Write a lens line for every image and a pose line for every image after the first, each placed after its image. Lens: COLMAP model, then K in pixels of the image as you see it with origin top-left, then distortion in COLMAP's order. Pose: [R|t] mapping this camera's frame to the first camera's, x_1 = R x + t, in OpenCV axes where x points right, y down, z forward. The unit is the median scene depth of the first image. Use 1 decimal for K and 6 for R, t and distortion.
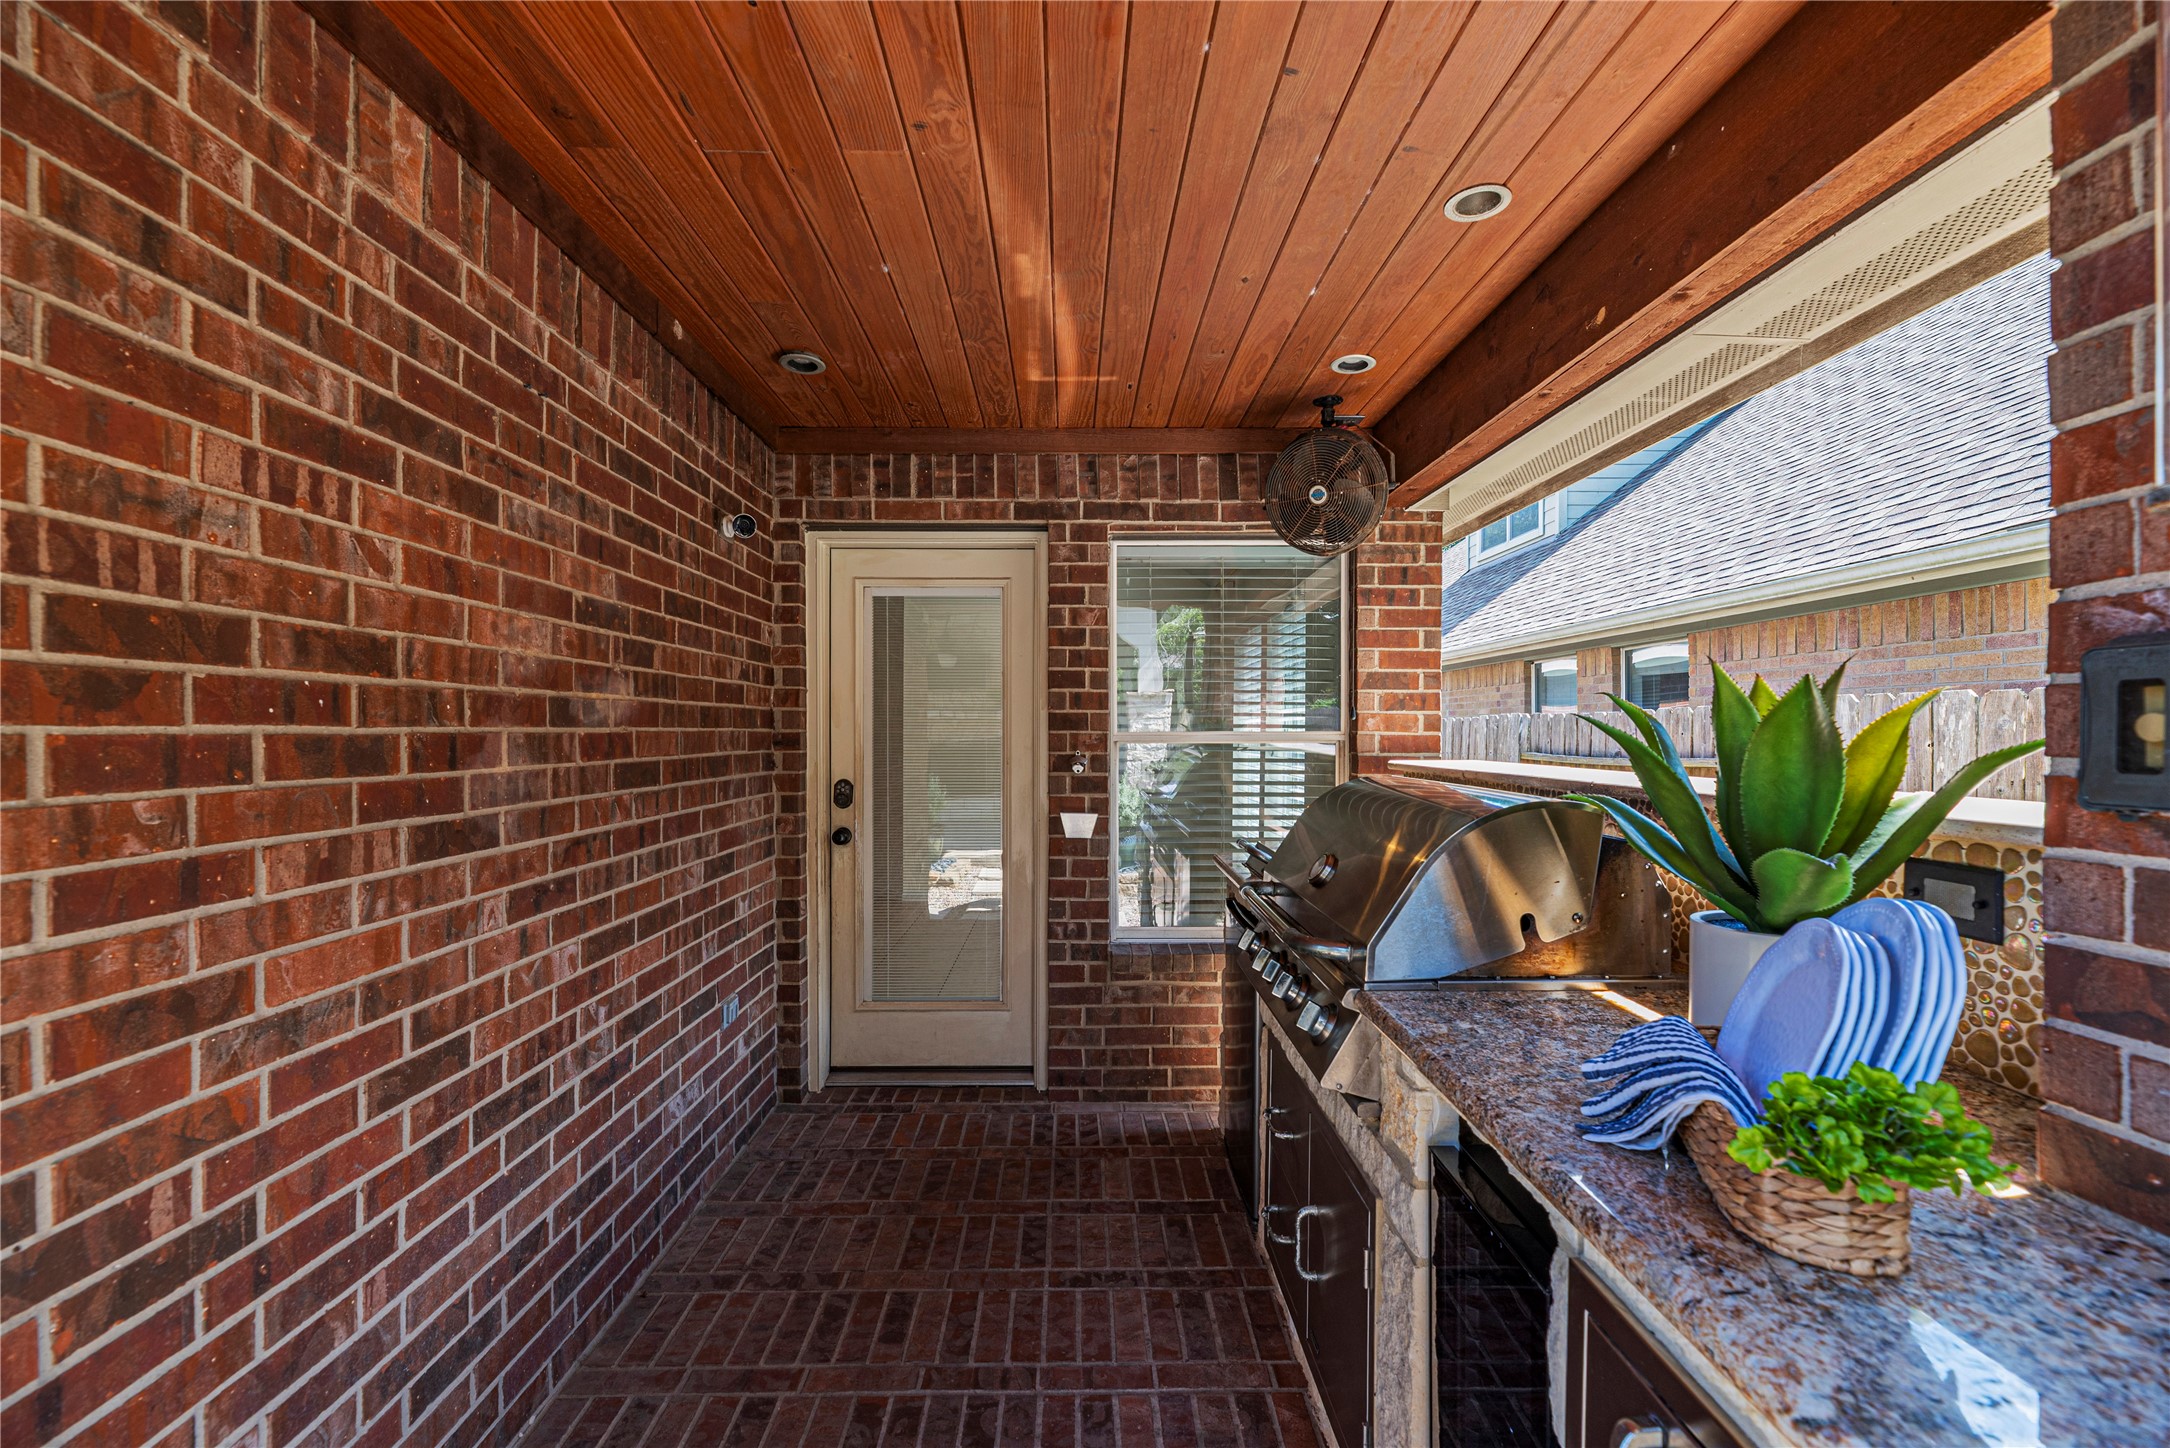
lens RADIAL K [[879.7, 0, 1077.6], [0, 879.7, 730.9], [0, 0, 1]] dist [-0.002217, 0.001506]
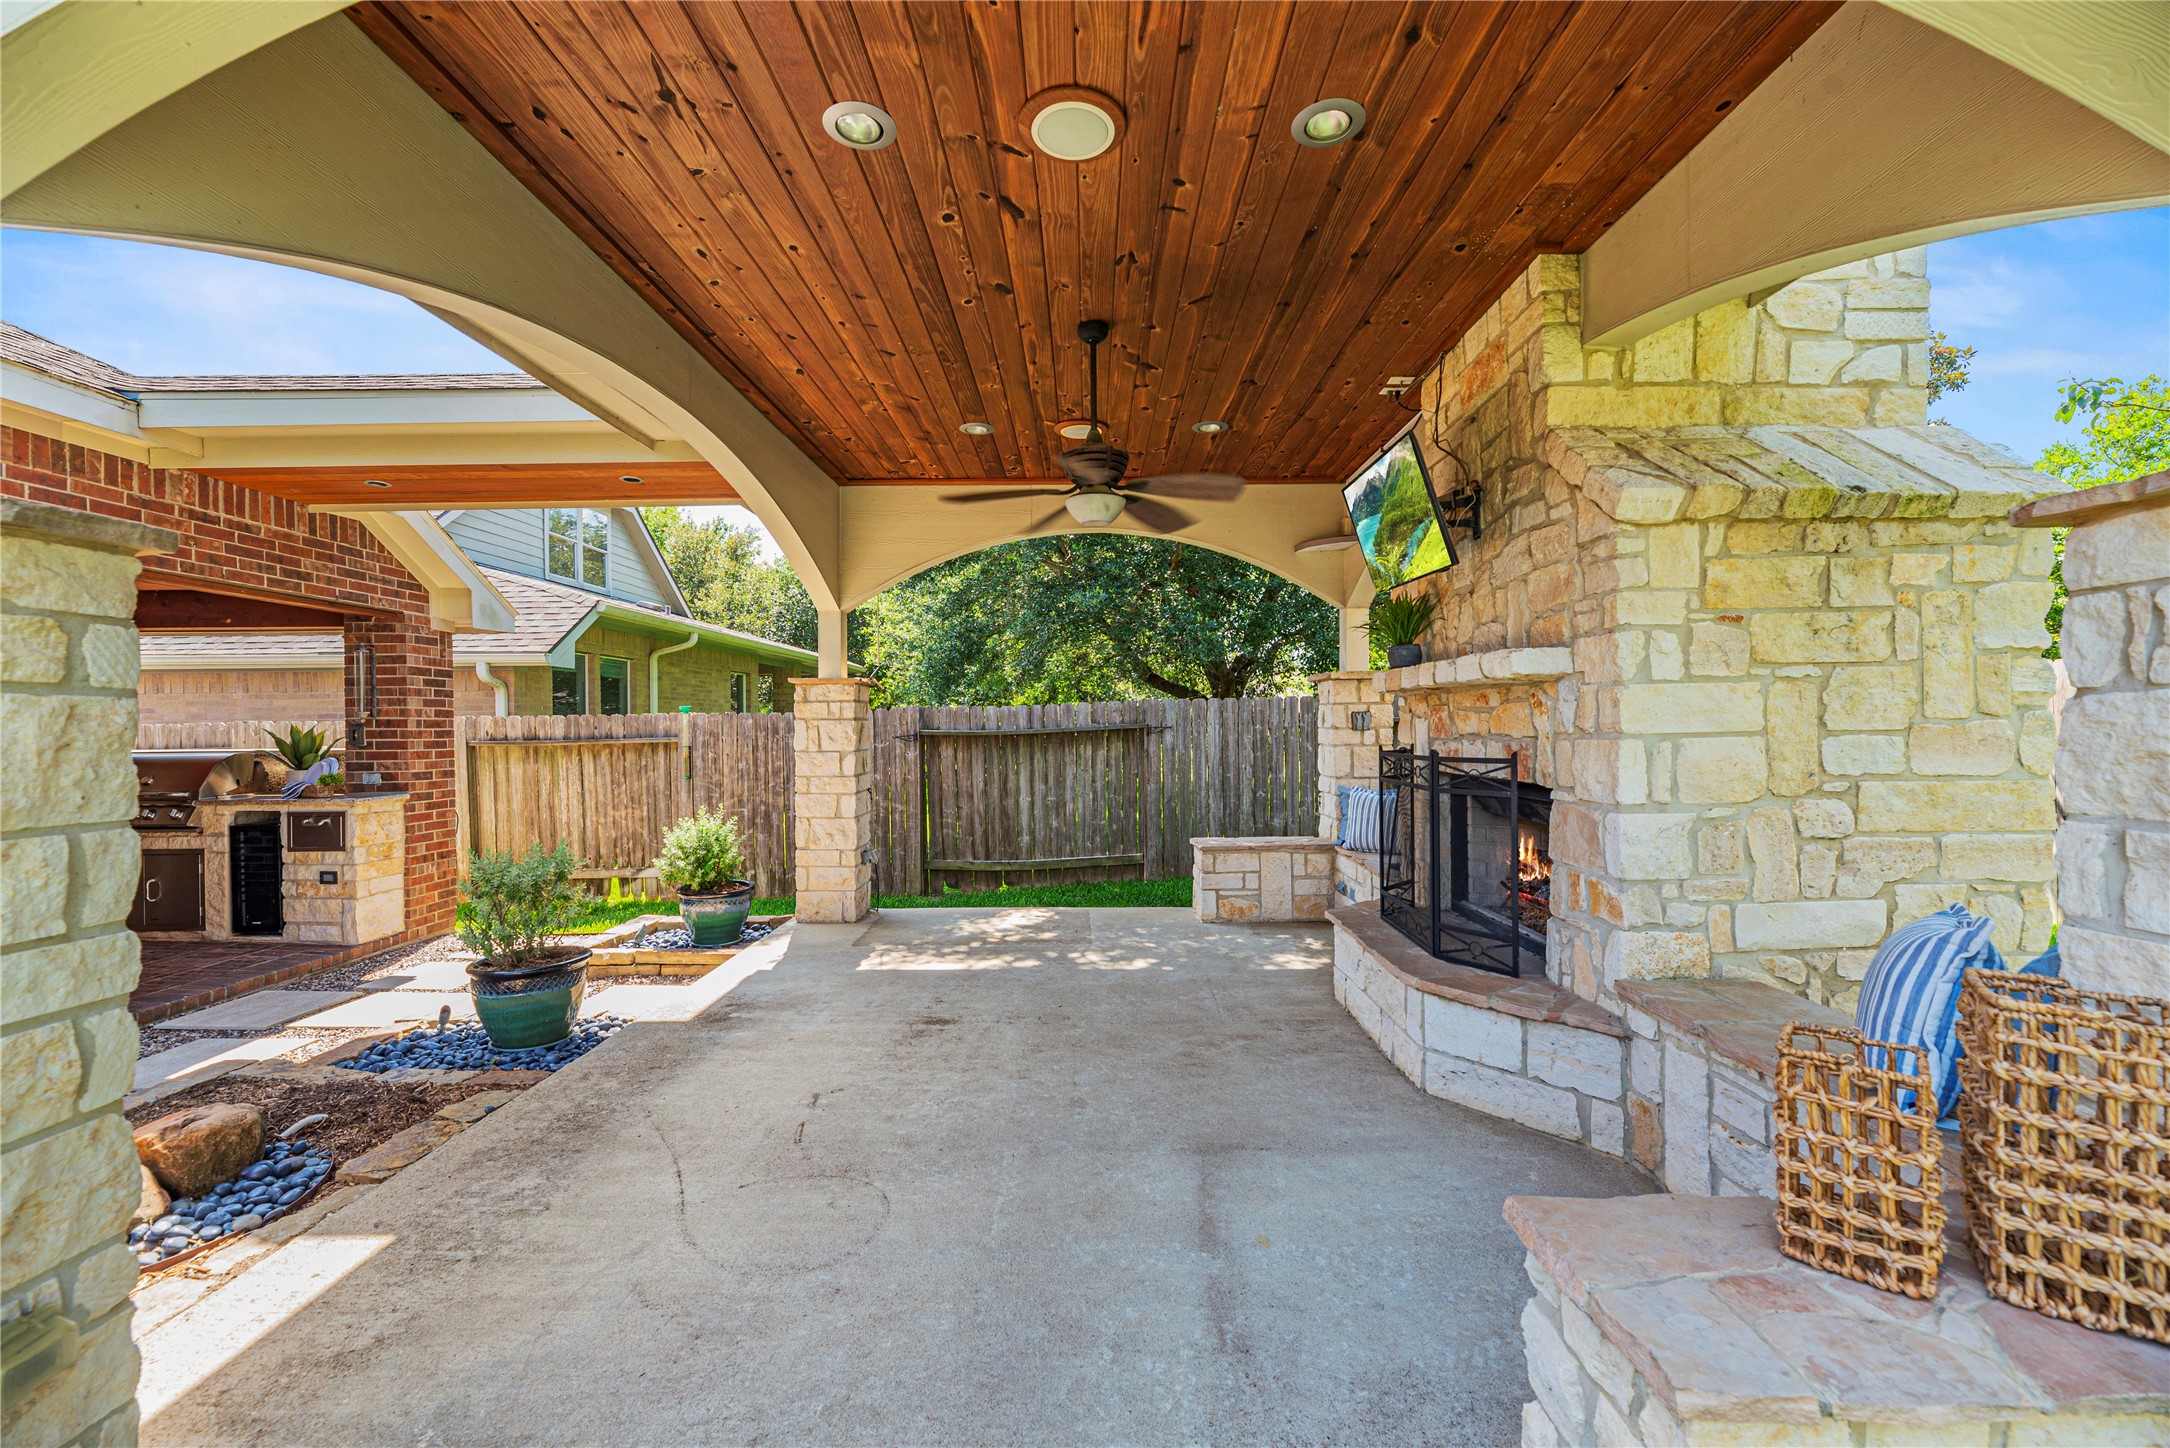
lens RADIAL K [[879.7, 0, 1081.1], [0, 879.7, 726.4], [0, 0, 1]] dist [-0.002217, 0.001506]
pose [[0.009726, -0.005131, 0.999940, -1.711613], [0.012051, 0.999915, 0.005013, -0.007814], [-0.999880, 0.012001, 0.009787, -1.440598]]
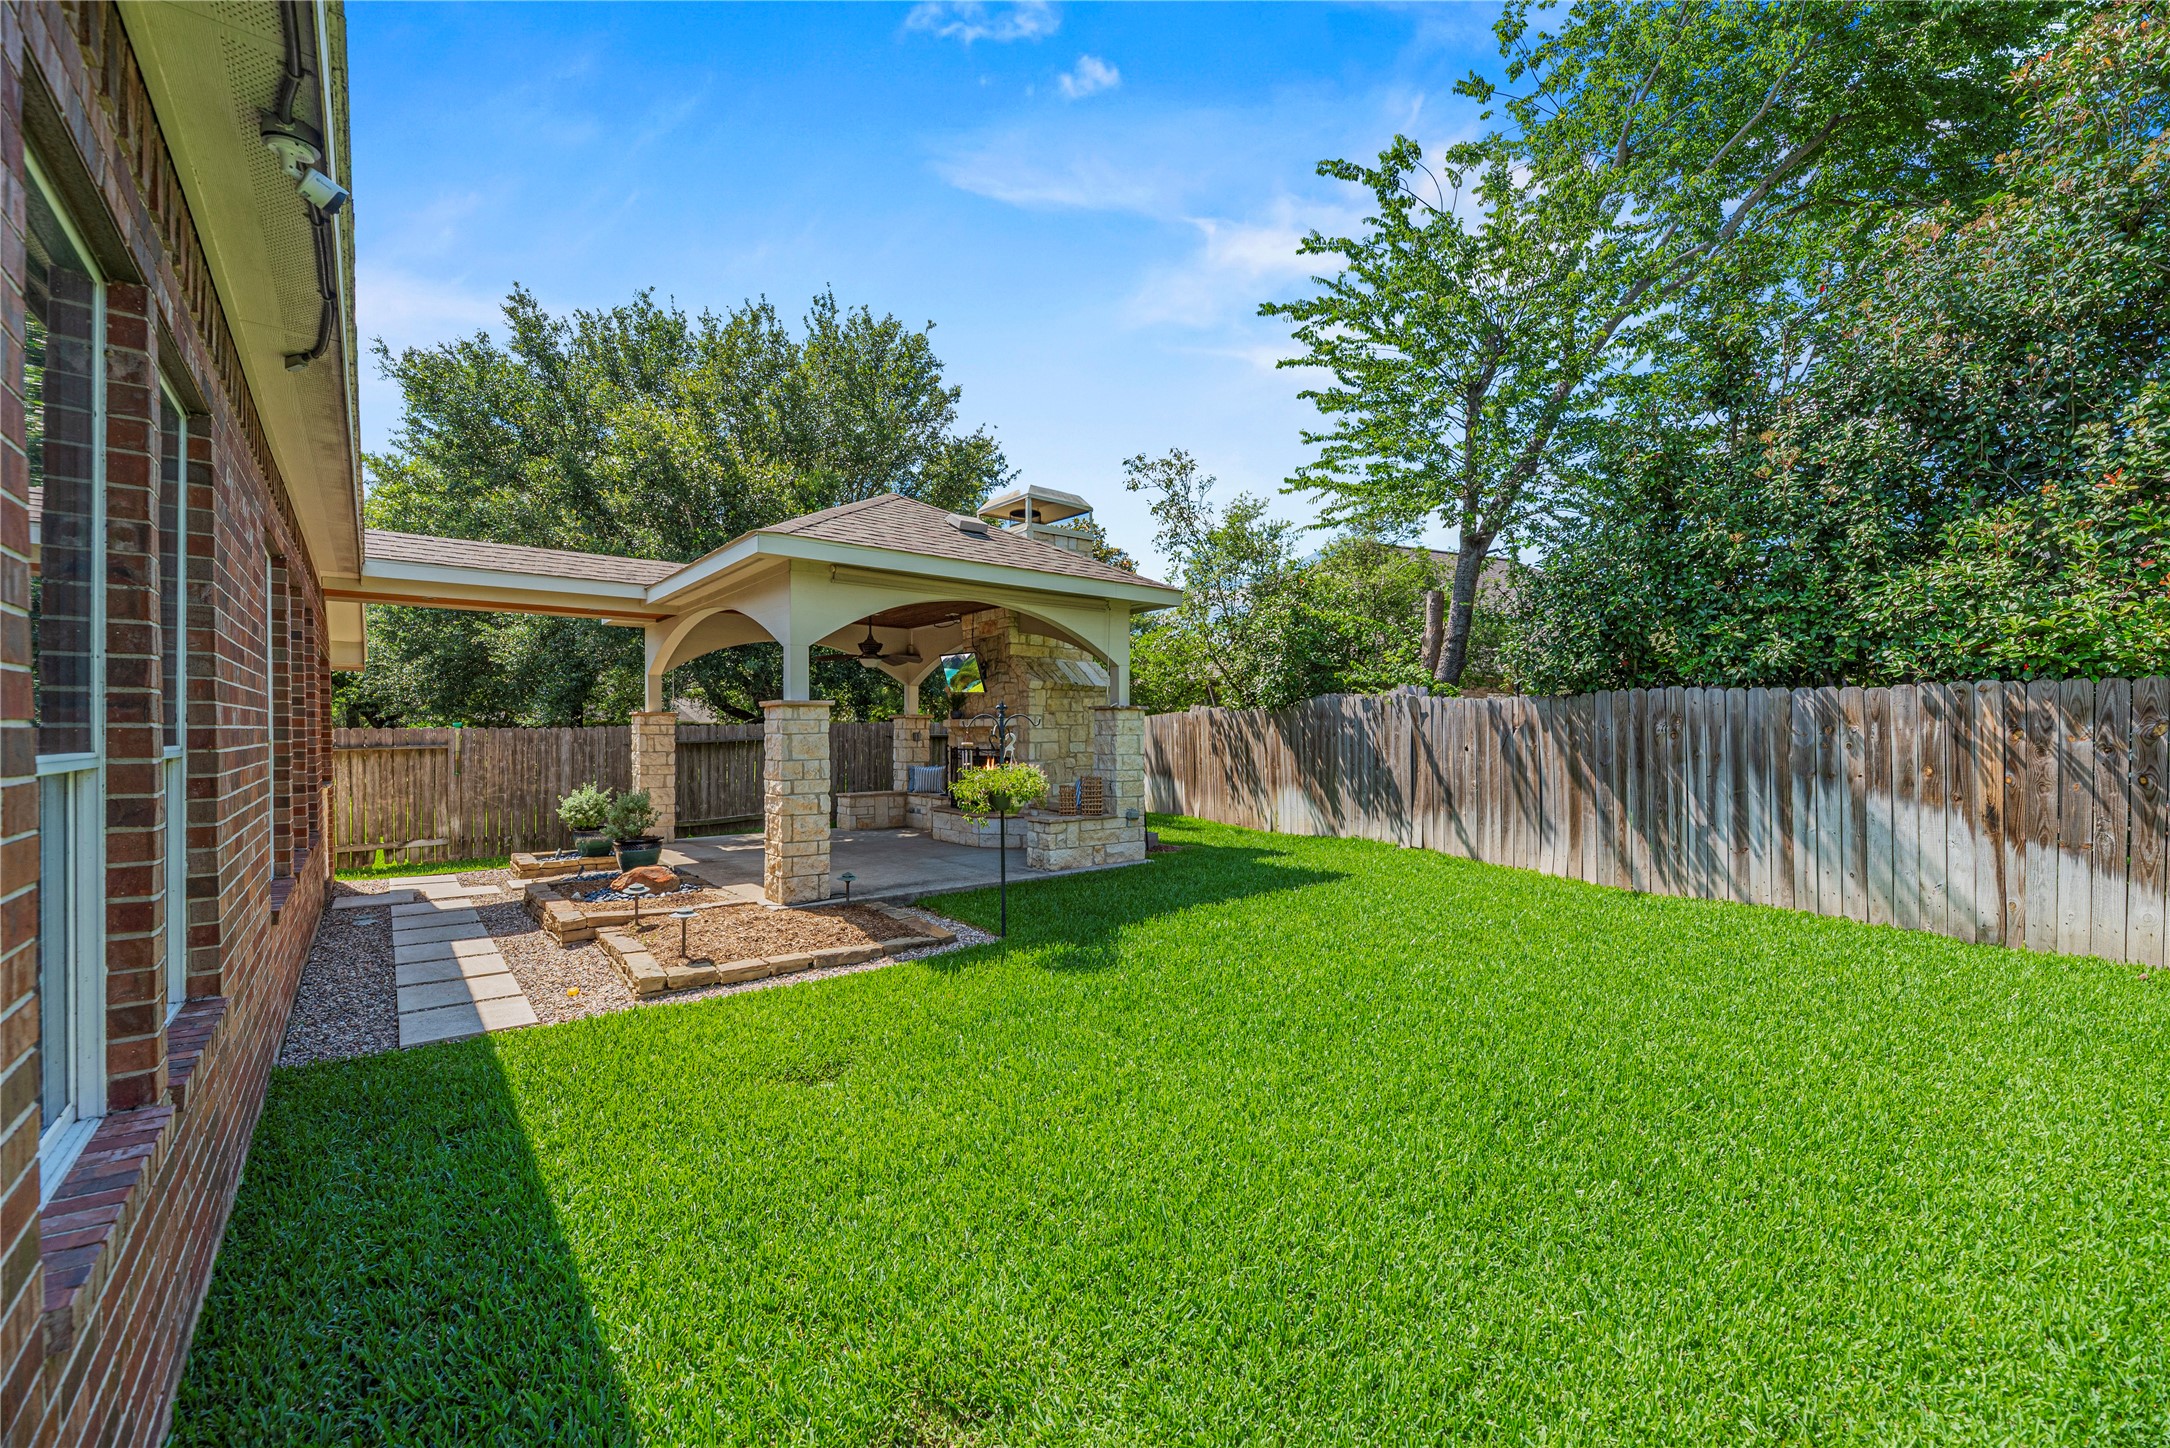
lens RADIAL K [[879.7, 0, 1087.8], [0, 879.7, 735.5], [0, 0, 1]] dist [-0.002217, 0.001506]
pose [[-0.635932, -0.005167, 0.771728, -3.599760], [0.000946, 0.999972, 0.007475, -0.039839], [-0.771745, 0.005483, -0.635909, 0.019486]]
